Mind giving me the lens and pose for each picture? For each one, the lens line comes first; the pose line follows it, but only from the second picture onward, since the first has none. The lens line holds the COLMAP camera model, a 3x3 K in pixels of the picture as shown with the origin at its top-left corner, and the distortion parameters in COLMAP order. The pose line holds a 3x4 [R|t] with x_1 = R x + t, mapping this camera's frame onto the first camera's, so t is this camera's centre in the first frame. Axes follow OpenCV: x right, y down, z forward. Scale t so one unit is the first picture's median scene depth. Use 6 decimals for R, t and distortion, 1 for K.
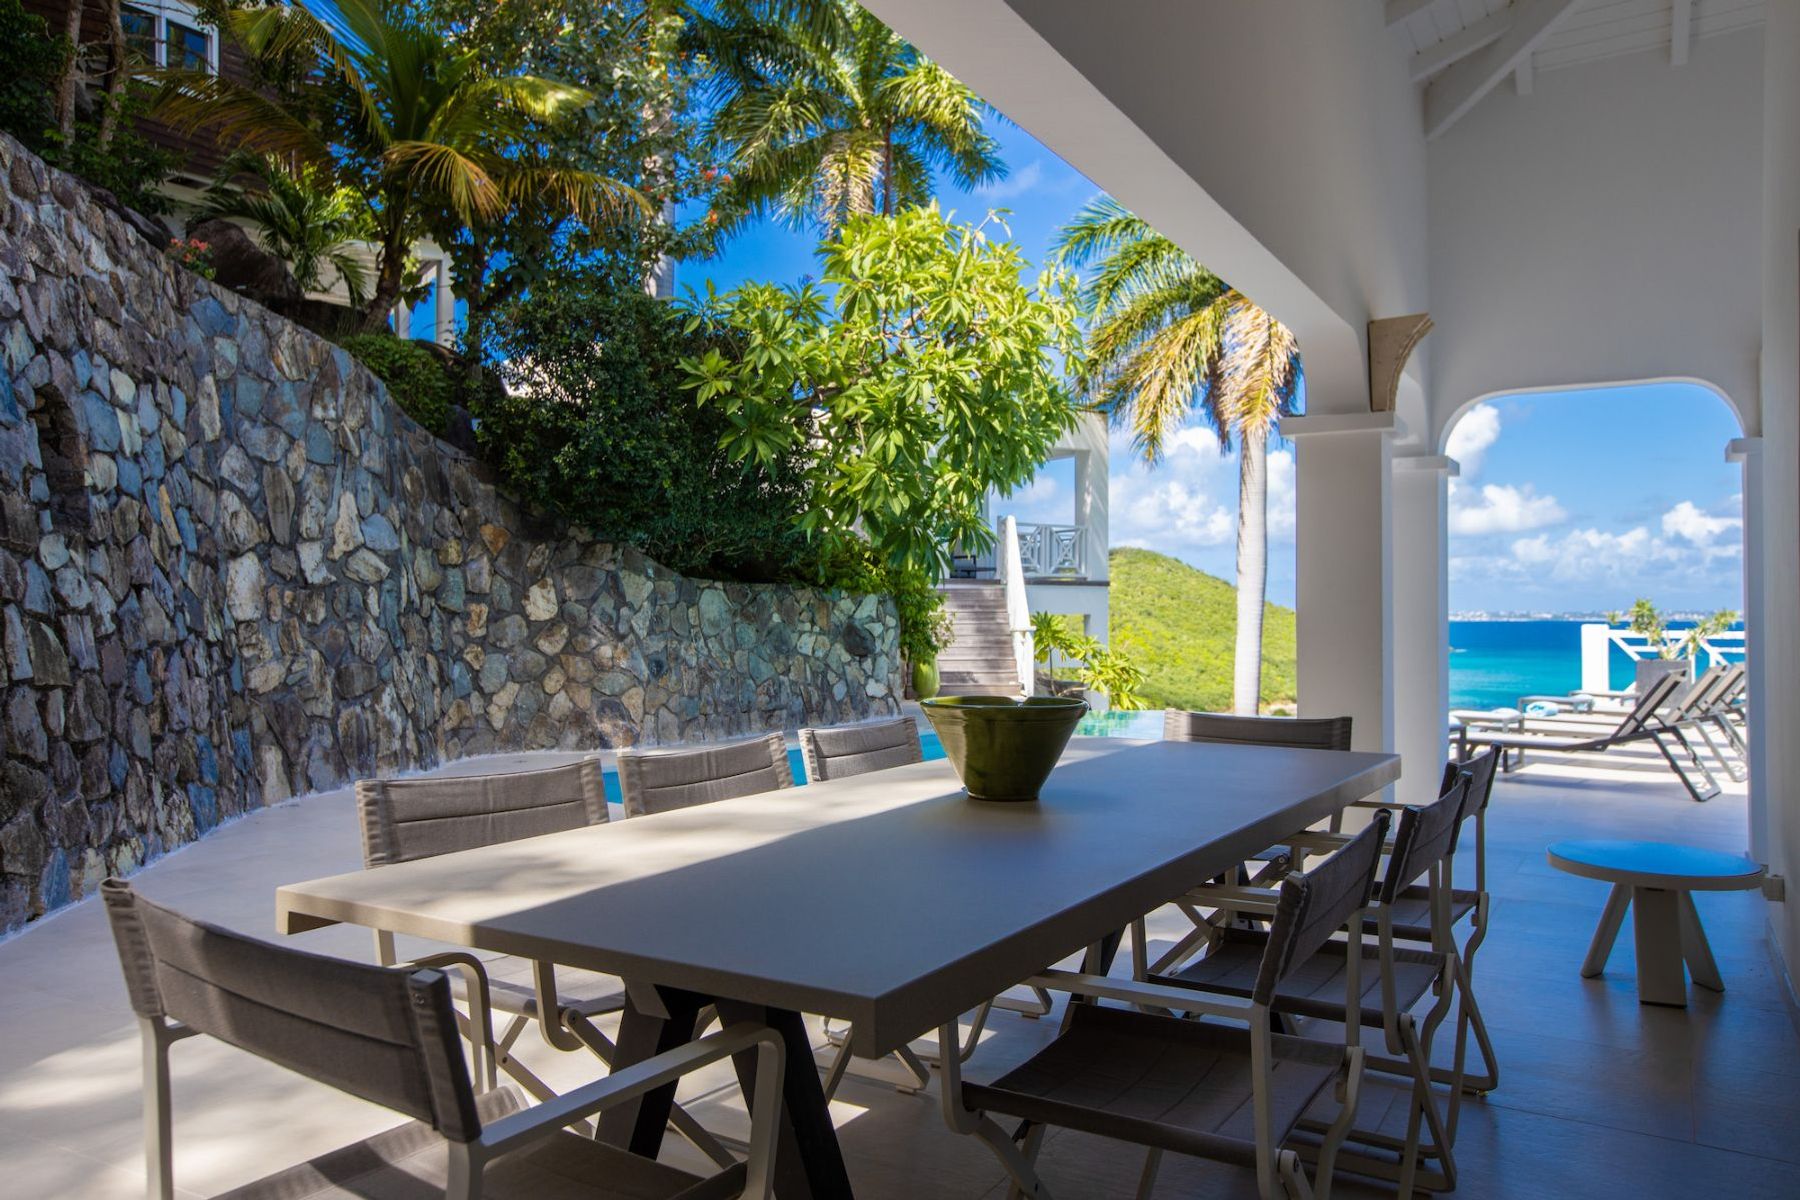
lens RADIAL K [[1271.3, 0, 908.2], [0, 1271.3, 603.7], [0, 0, 1]] dist [-0.005548, 0.002228]
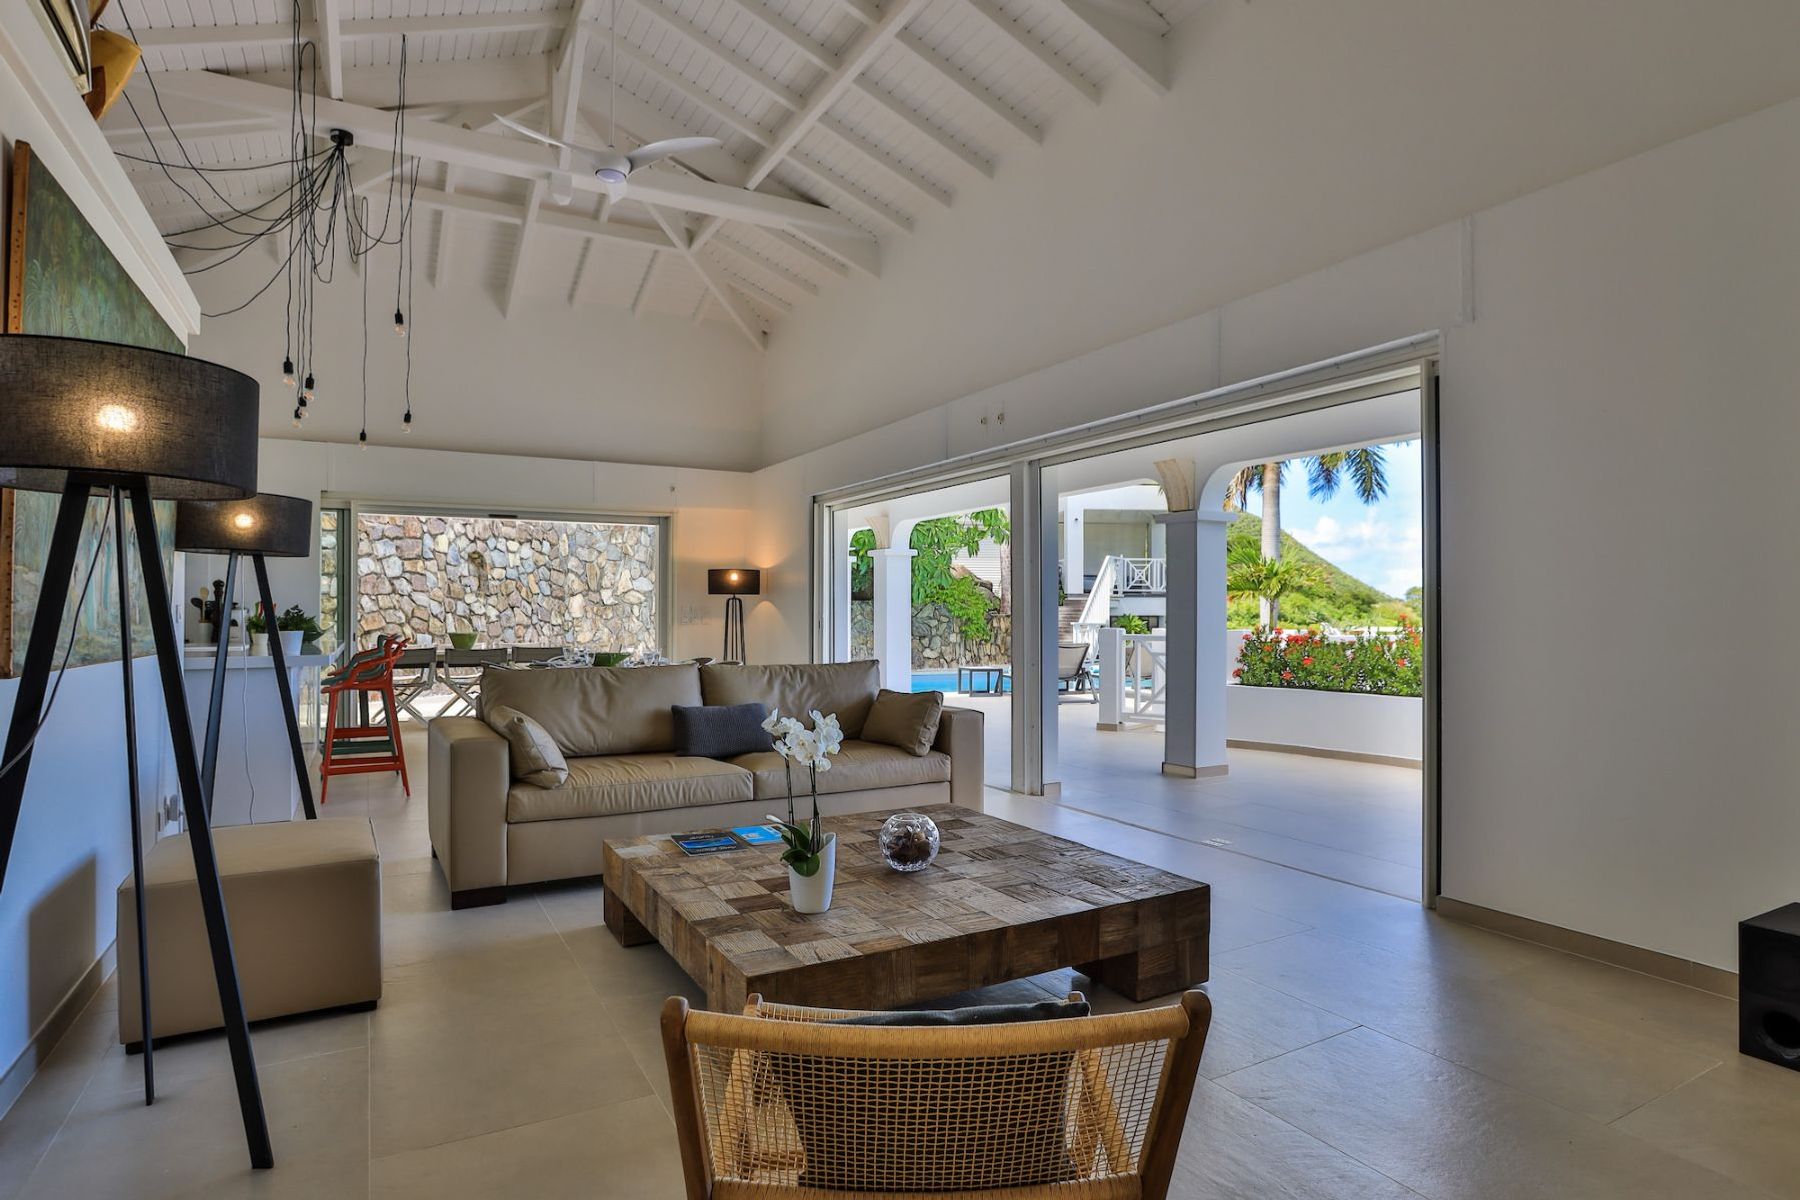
lens RADIAL K [[954.5, 0, 895.7], [0, 954.5, 600.8], [0, 0, 1]] dist [-0.004118, -0.000159]
pose [[0.856280, -0.004473, -0.516492, 0.879621], [0.002320, 0.999986, -0.004815, -0.008968], [0.516506, 0.002925, 0.856278, -0.348757]]
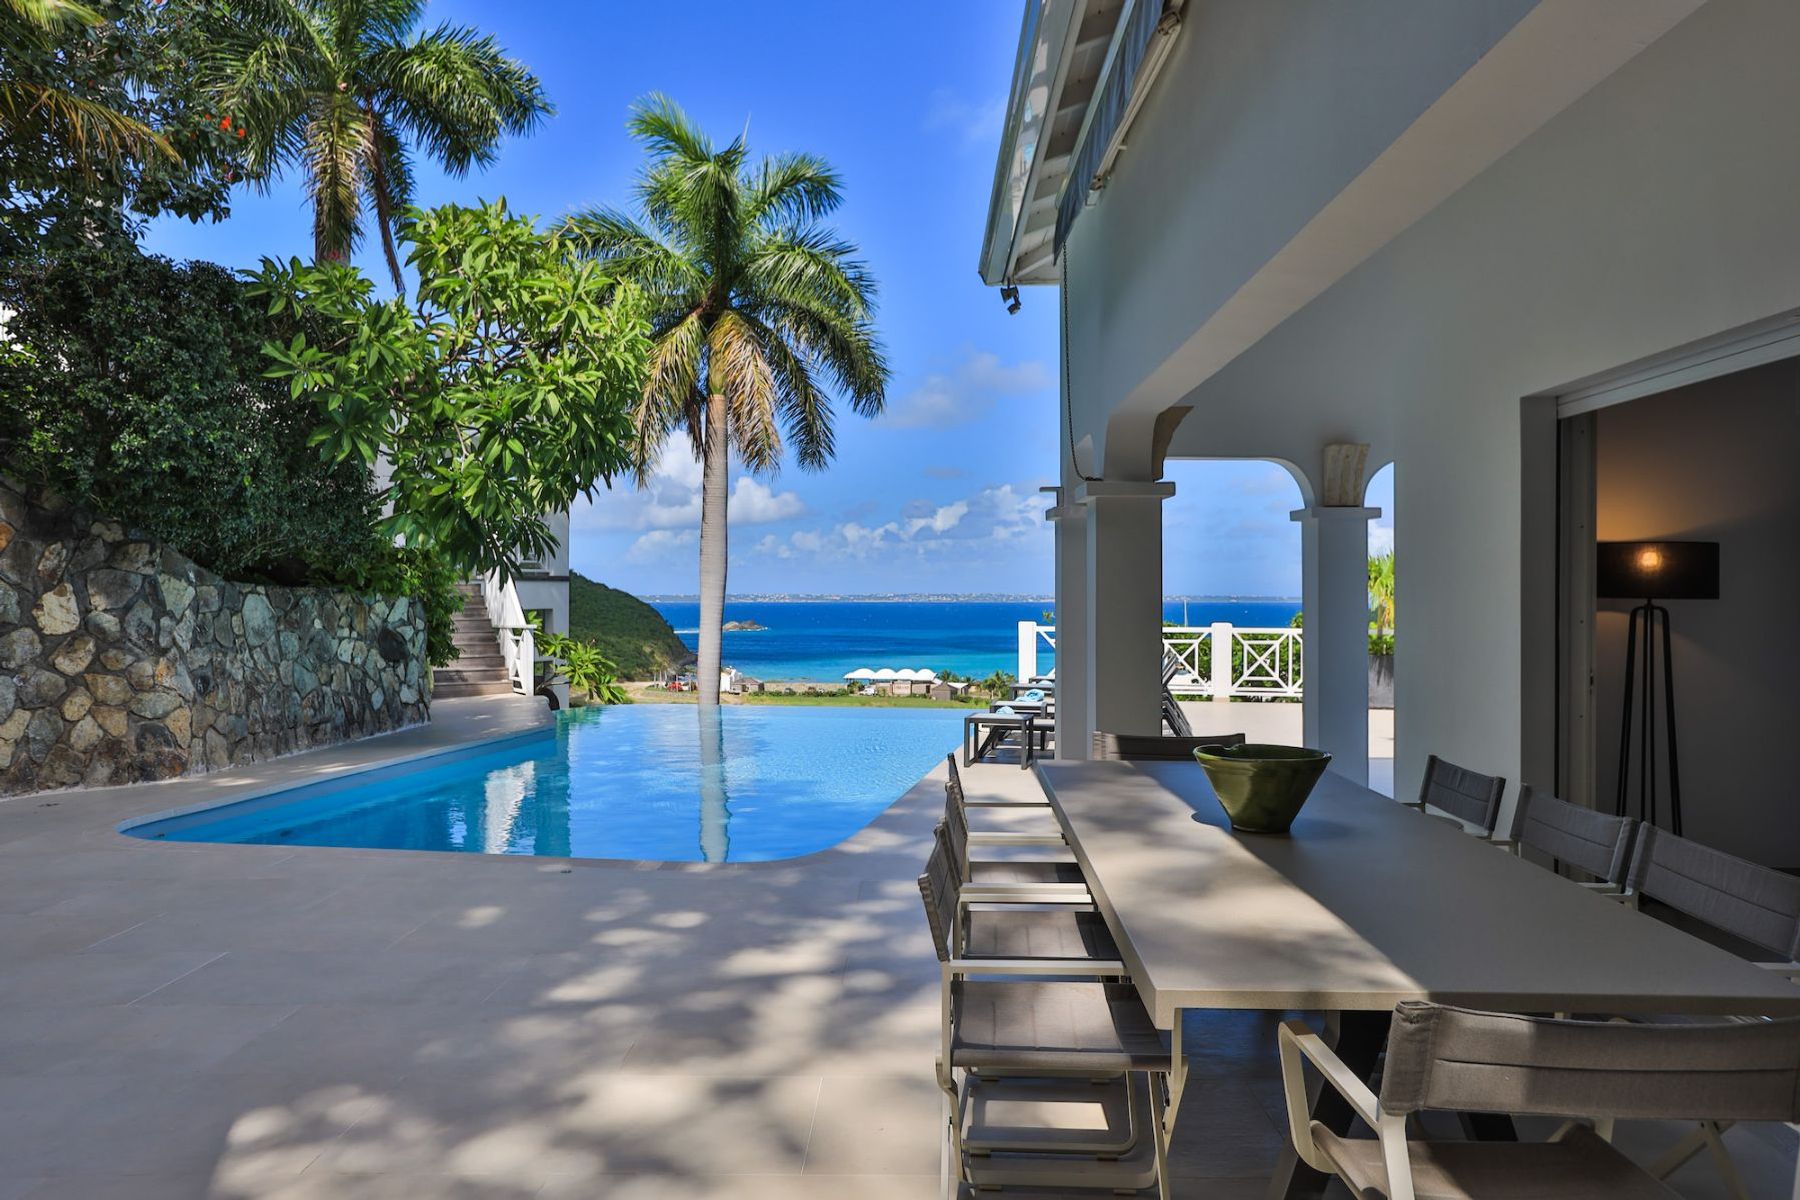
lens RADIAL K [[1207.9, 0, 888.1], [0, 1207.9, 598.6], [0, 0, 1]] dist [0.011128, 0.007609]
pose [[0.878318, 0.000747, 0.478077, -0.187359], [-0.004788, 0.999962, 0.007235, -0.018293], [-0.478054, -0.008643, 0.878288, 0.030337]]
